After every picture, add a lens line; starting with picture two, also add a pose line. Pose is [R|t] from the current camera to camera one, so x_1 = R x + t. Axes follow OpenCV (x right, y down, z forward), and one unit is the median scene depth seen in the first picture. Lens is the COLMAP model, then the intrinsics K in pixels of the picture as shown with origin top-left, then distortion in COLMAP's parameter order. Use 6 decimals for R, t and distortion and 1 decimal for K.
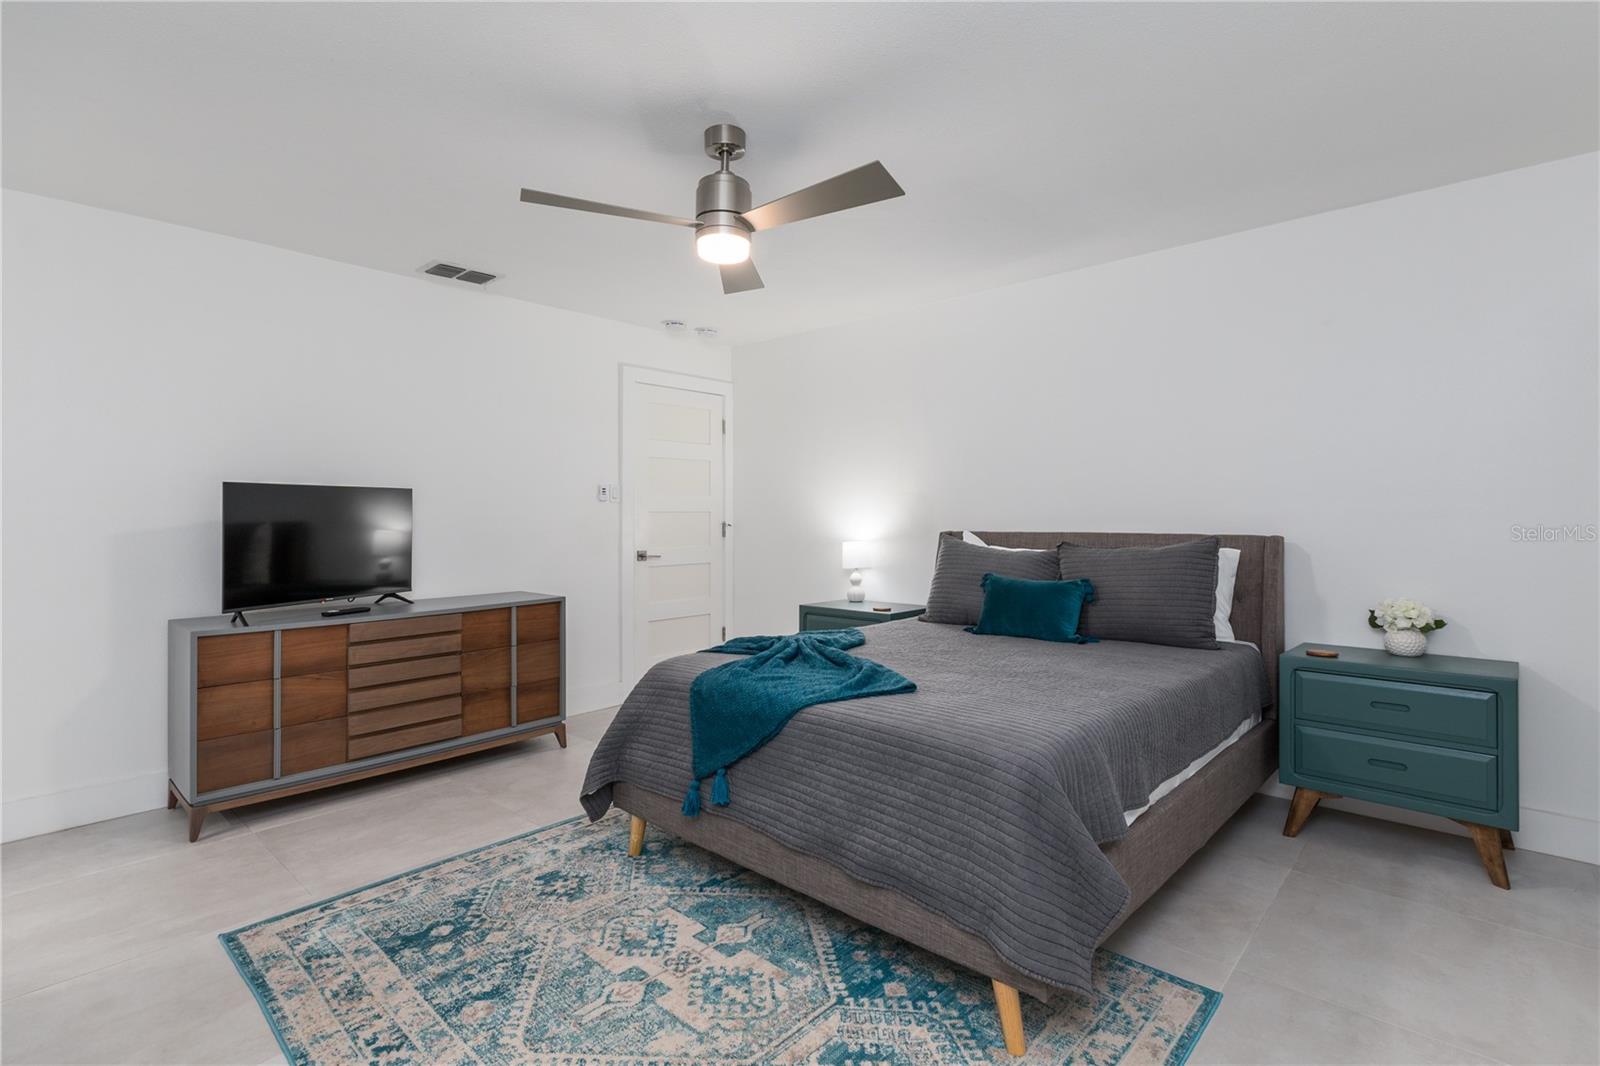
lens RADIAL K [[763.1, 0, 797.7], [0, 763.1, 521.7], [0, 0, 1]] dist [-0.000423, -0.000075]
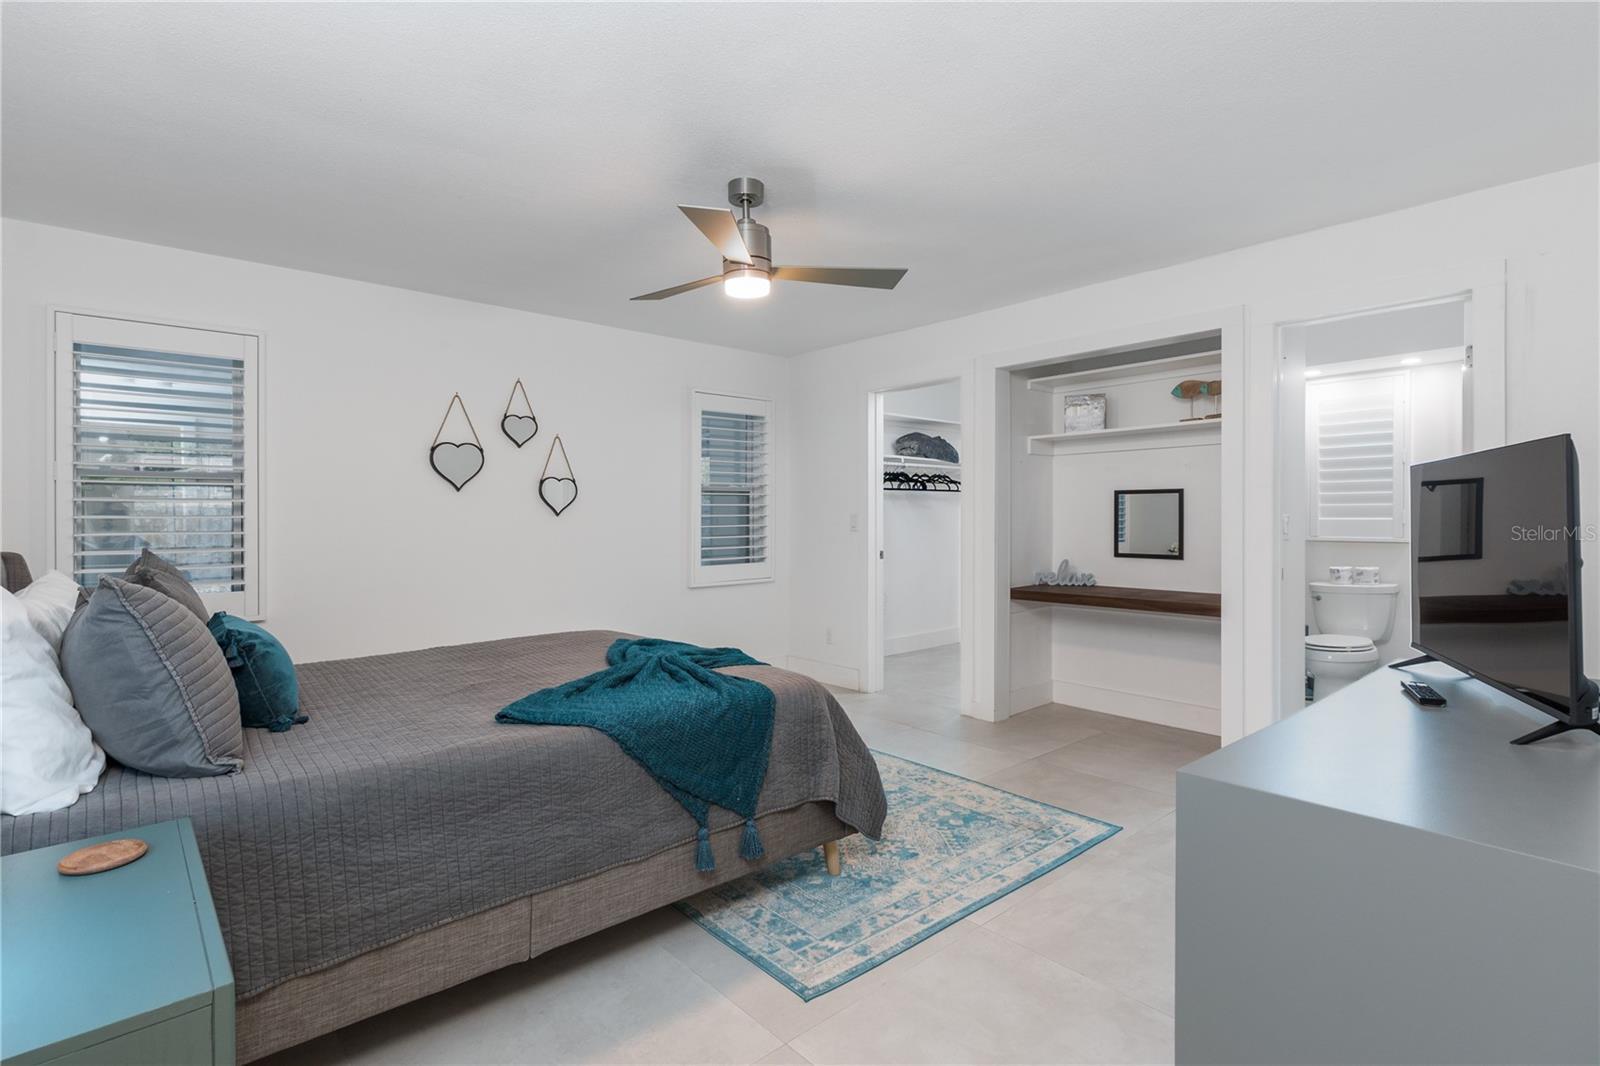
lens RADIAL K [[763.1, 0, 801.6], [0, 763.1, 524.7], [0, 0, 1]] dist [-0.000423, -0.000075]
pose [[-0.995766, 0.002602, 0.091892, -0.320851], [0.004391, 0.999805, 0.019268, -0.020483], [-0.091824, 0.019589, -0.995583, 2.380101]]
